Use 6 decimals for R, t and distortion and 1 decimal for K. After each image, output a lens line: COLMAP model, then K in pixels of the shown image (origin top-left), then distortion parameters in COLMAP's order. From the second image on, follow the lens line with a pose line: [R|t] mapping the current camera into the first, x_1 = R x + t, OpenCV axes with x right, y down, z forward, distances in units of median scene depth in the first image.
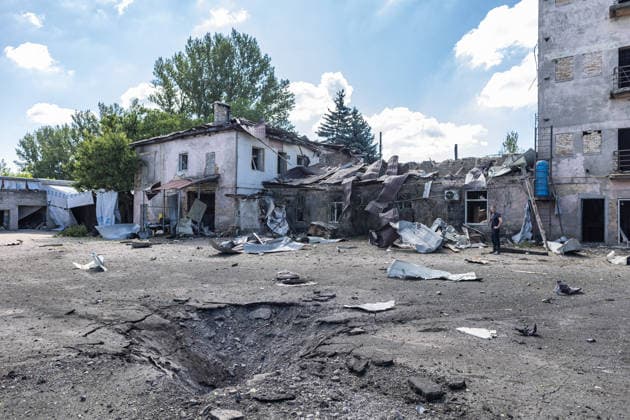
lens RADIAL K [[415.9, 0, 315.0], [0, 415.9, 210.0], [0, 0, 1]] dist [0.006031, 0.001260]
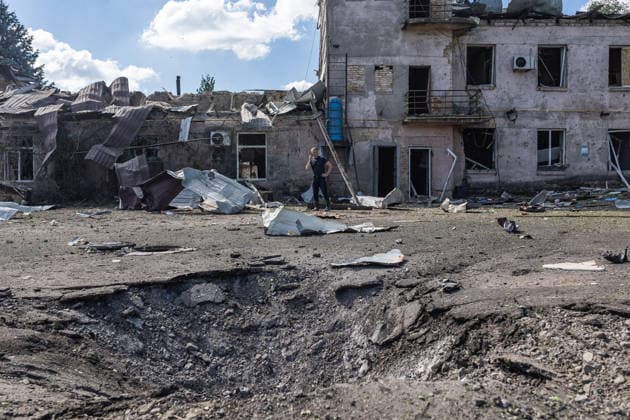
lens RADIAL K [[583.4, 0, 315.0], [0, 583.4, 210.0], [0, 0, 1]] dist [-0.001839, 0.000527]
pose [[0.803768, -0.032350, 0.594062, -0.151797], [0.001514, 0.998629, 0.052332, 0.038282], [-0.594940, -0.041163, 0.802715, 0.123198]]
